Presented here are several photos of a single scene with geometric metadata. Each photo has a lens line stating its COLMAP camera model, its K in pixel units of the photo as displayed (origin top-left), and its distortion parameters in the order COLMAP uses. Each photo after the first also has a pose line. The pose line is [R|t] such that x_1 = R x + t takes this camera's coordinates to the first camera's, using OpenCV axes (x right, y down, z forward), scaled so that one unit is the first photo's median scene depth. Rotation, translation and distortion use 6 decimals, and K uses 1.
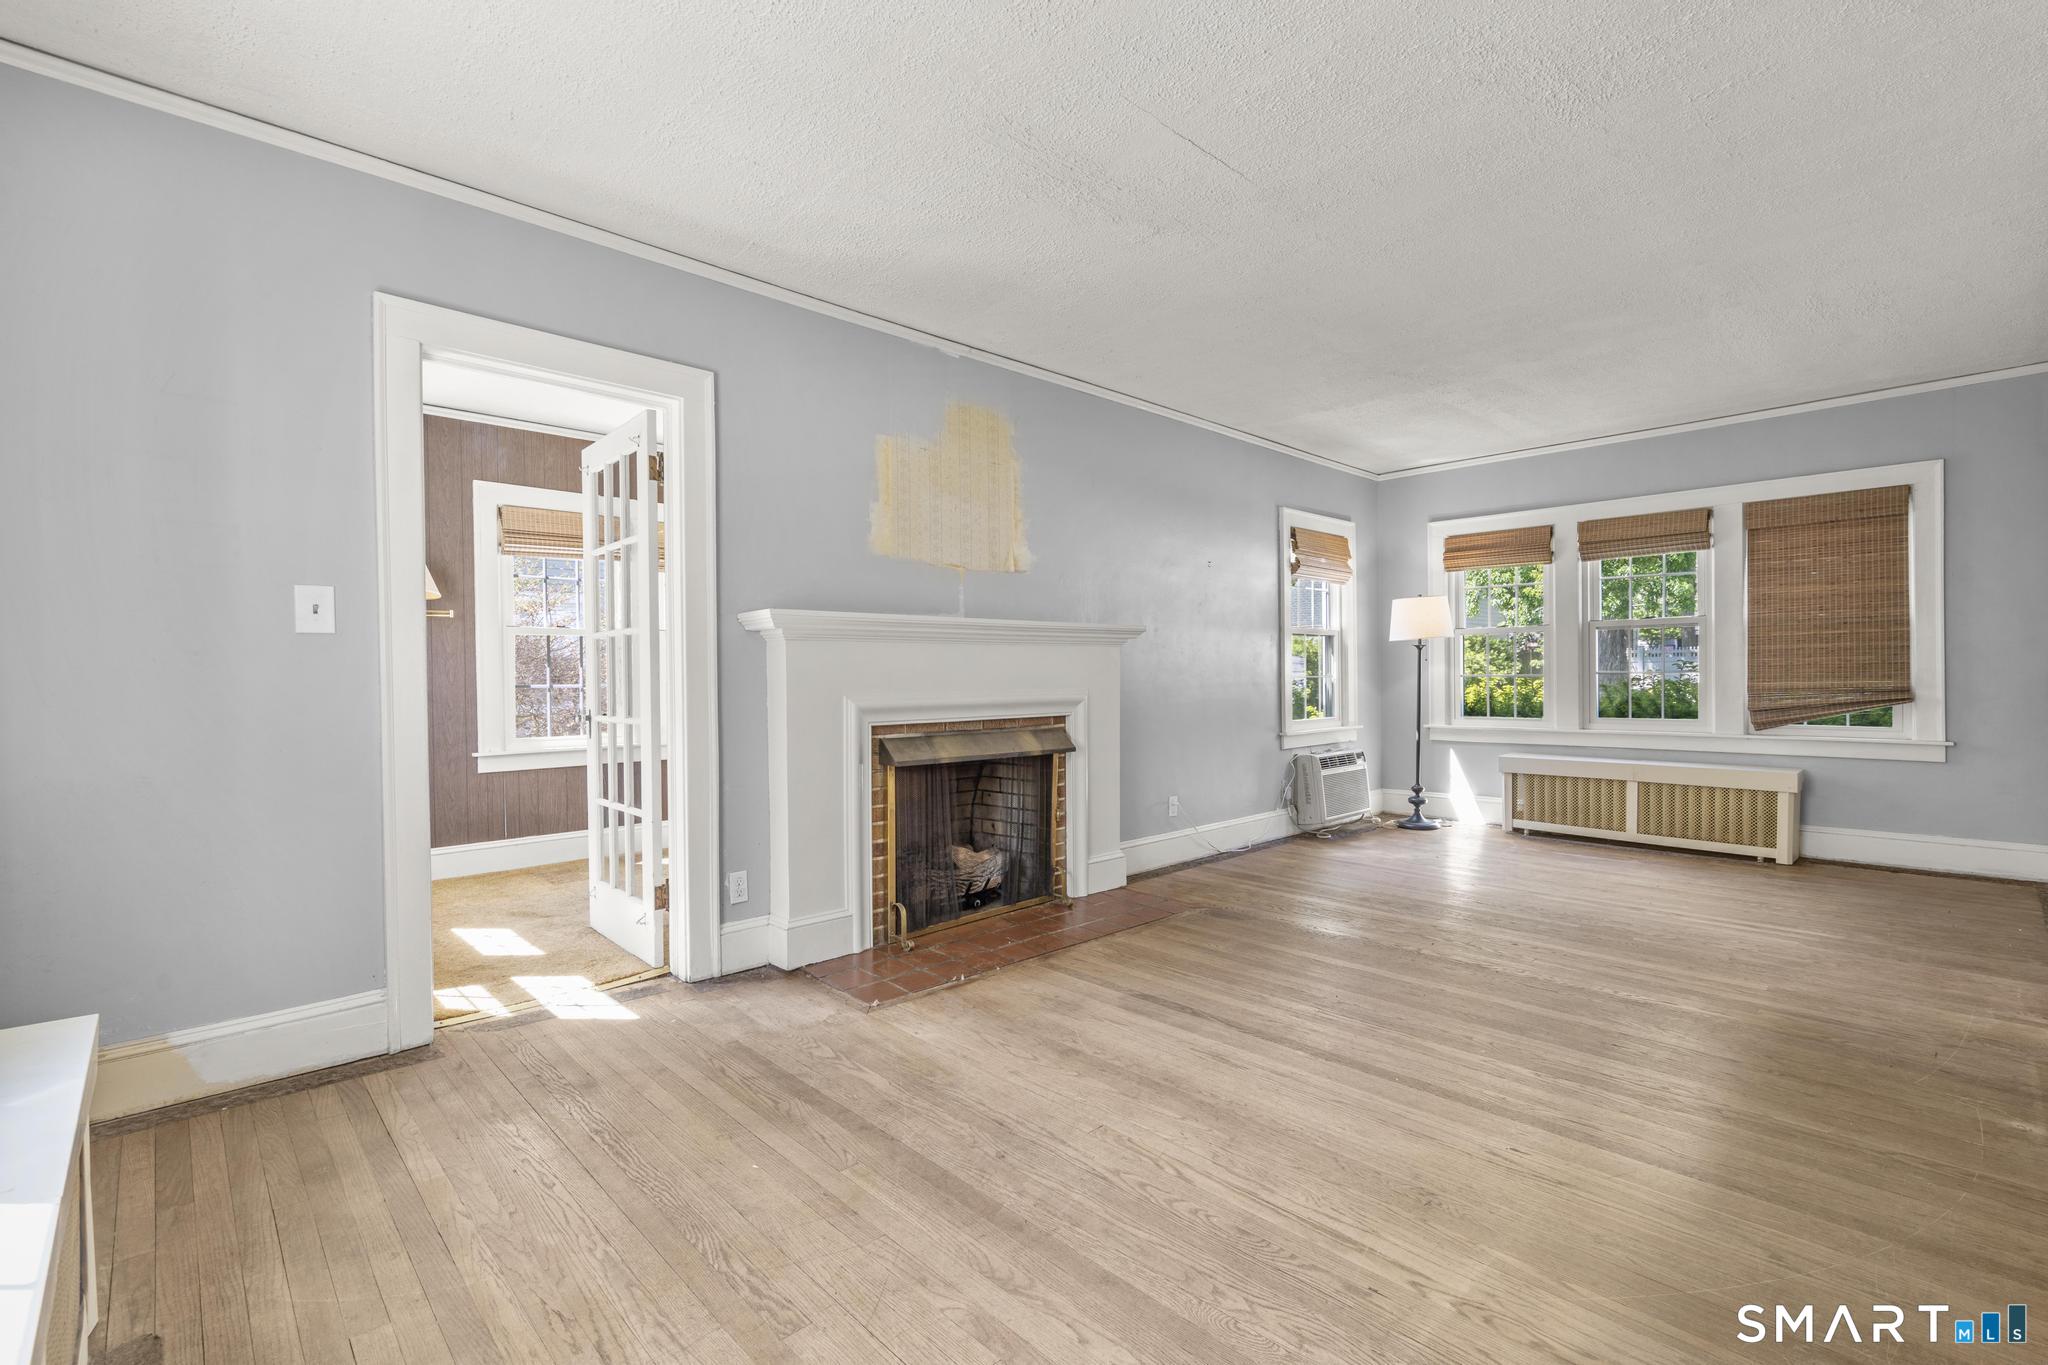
lens RADIAL K [[918.5, 0, 1015.3], [0, 918.5, 679.0], [0, 0, 1]] dist [-0.012380, 0.004477]
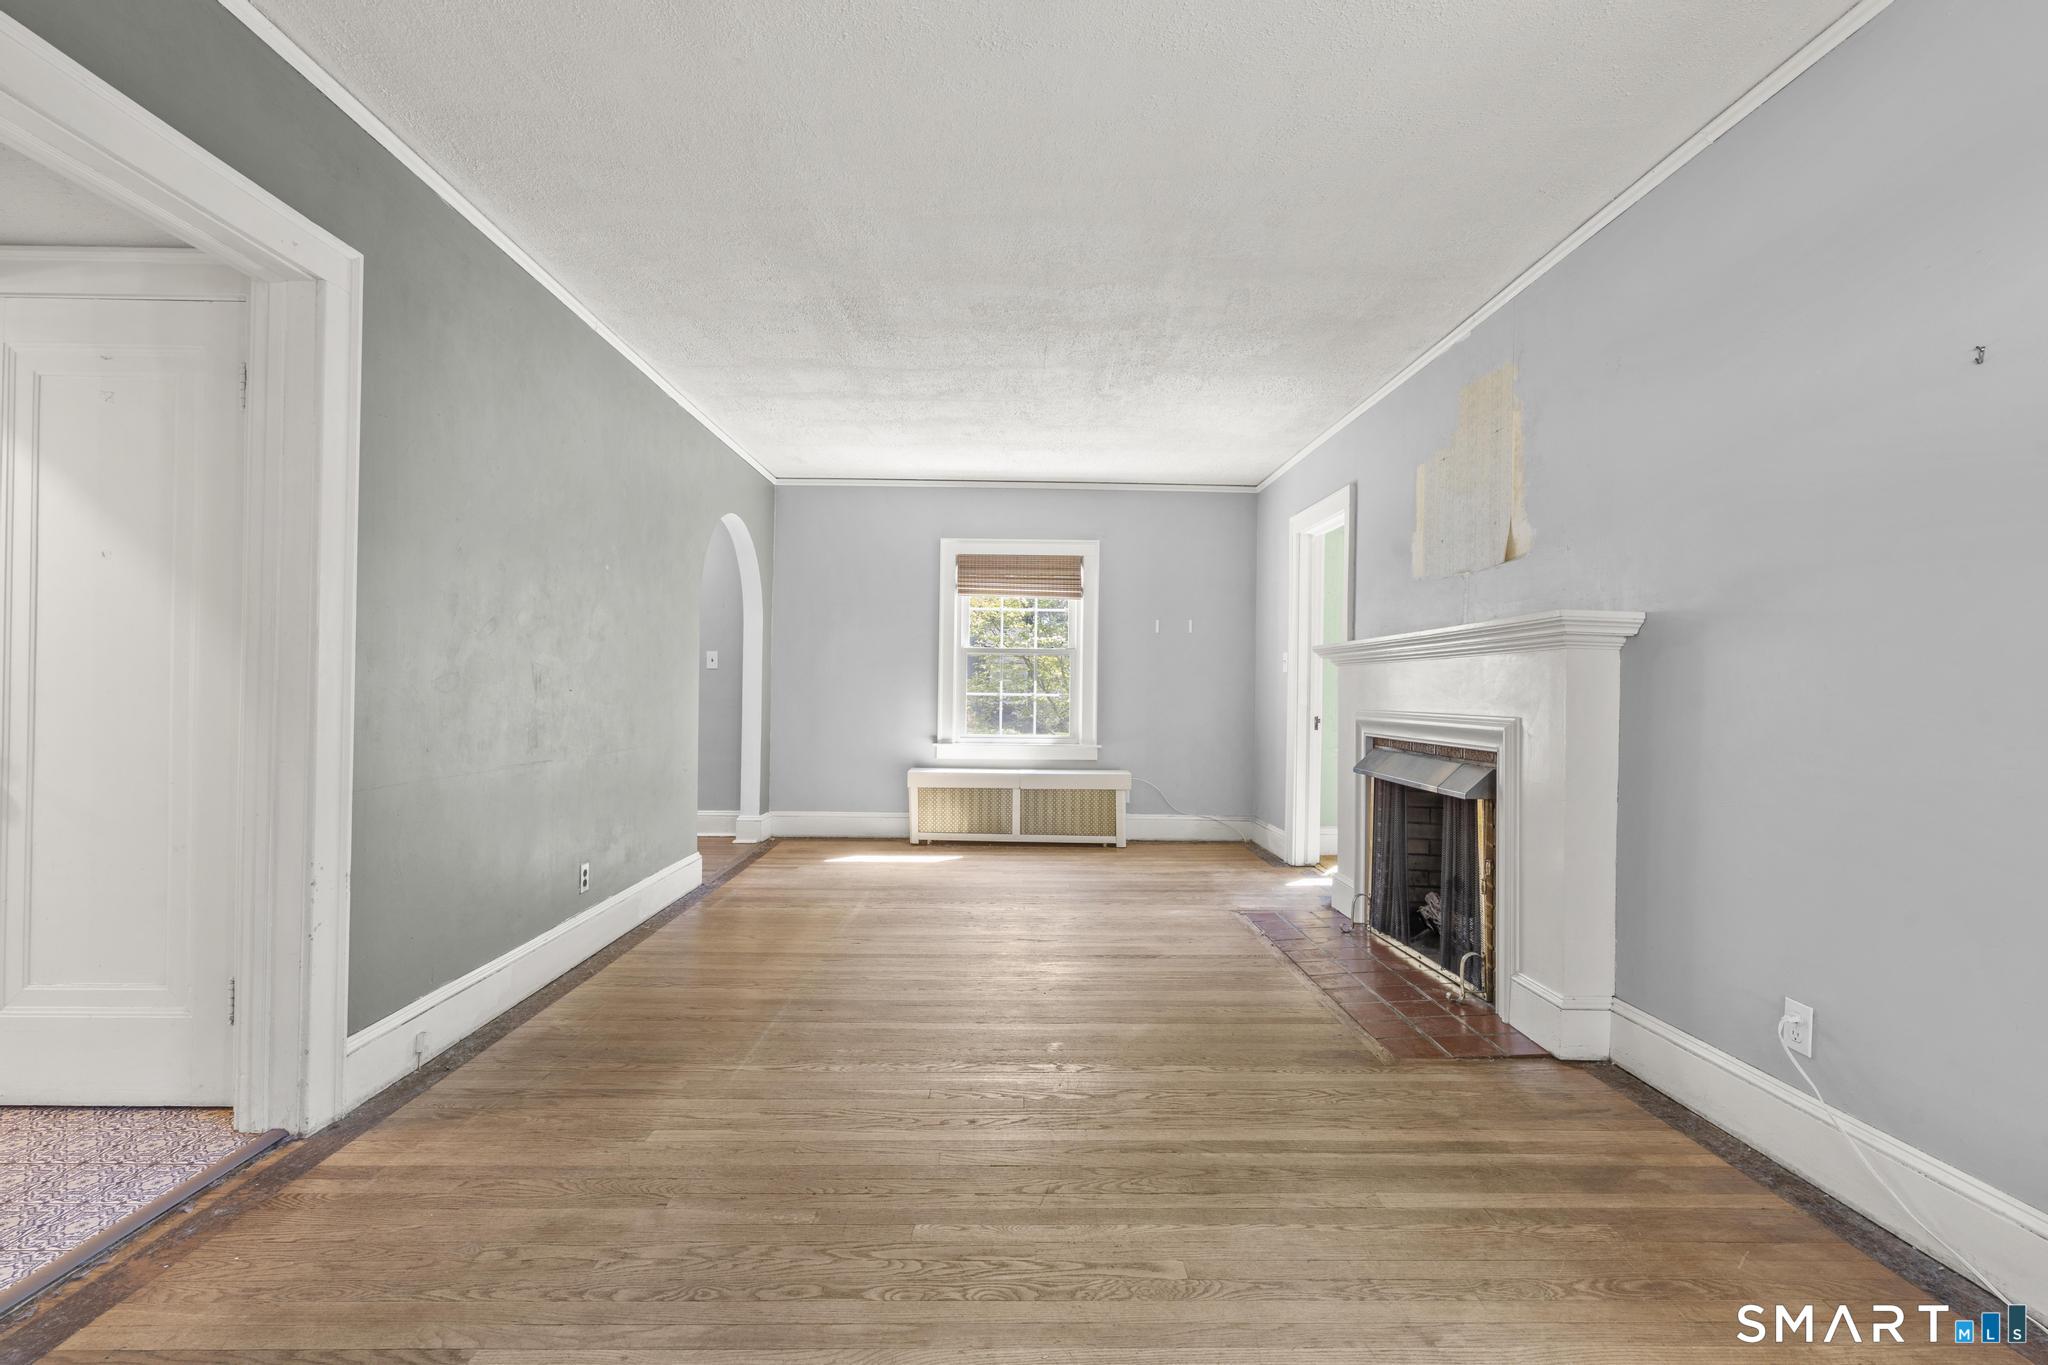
lens RADIAL K [[918.5, 0, 1026.6], [0, 918.5, 687.6], [0, 0, 1]] dist [-0.012380, 0.004477]
pose [[-0.669476, -0.004118, -0.742822, 0.669861], [-0.011986, 0.999914, 0.005259, -0.008801], [0.742737, 0.012424, -0.669468, 0.977113]]
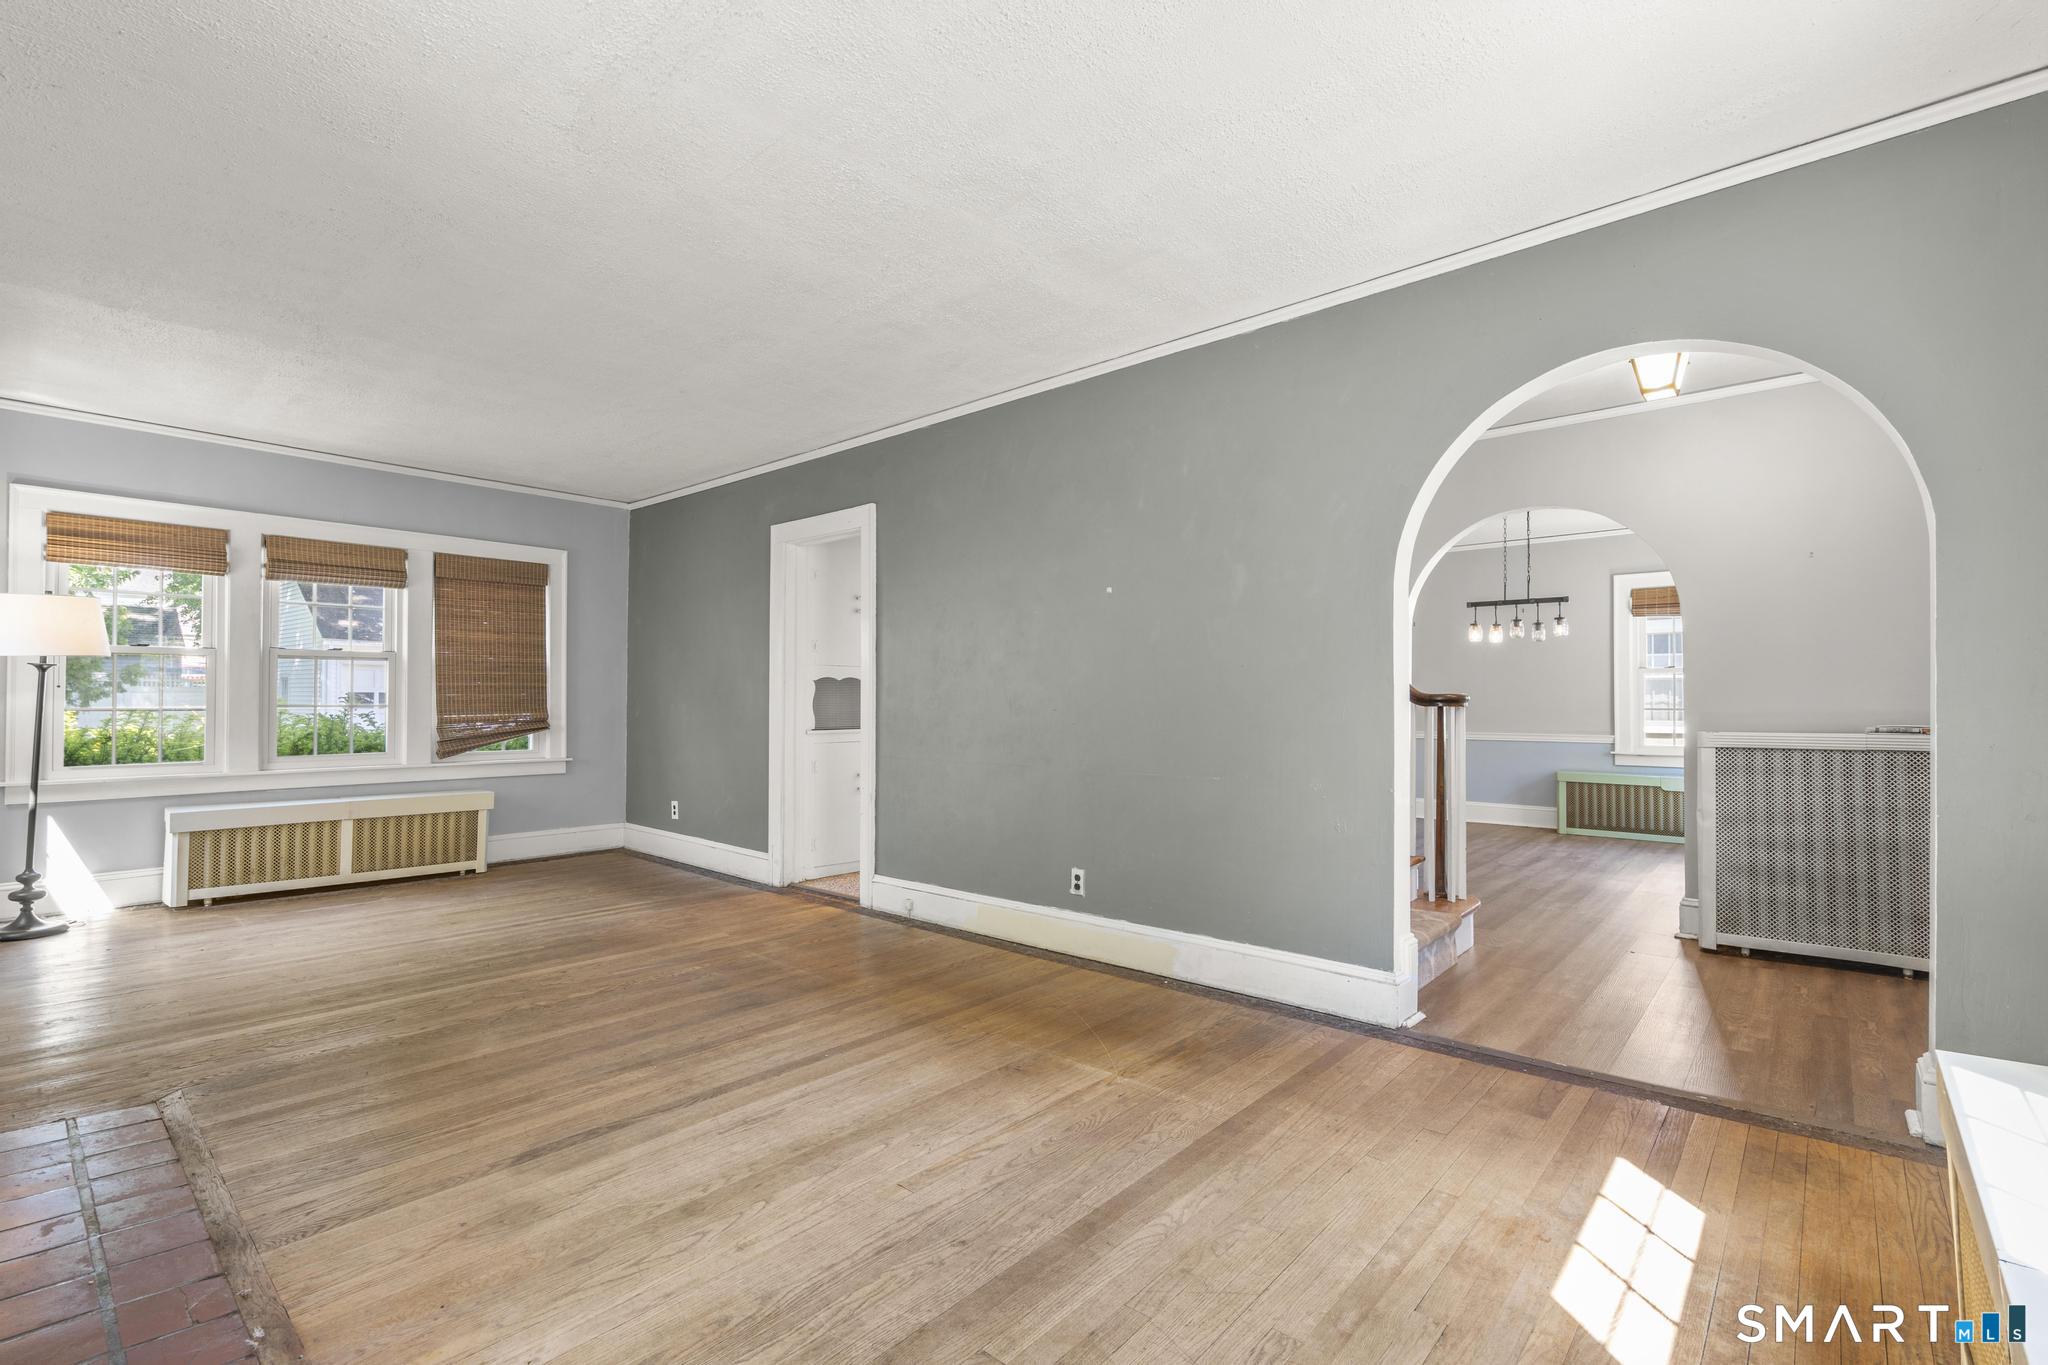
lens RADIAL K [[918.5, 0, 1026.1], [0, 918.5, 688.1], [0, 0, 1]] dist [-0.012380, 0.004477]
pose [[-0.096003, 0.023374, 0.995107, -0.356951], [0.004358, 0.999725, -0.023062, -0.000968], [-0.995372, 0.002122, -0.096078, 0.393325]]
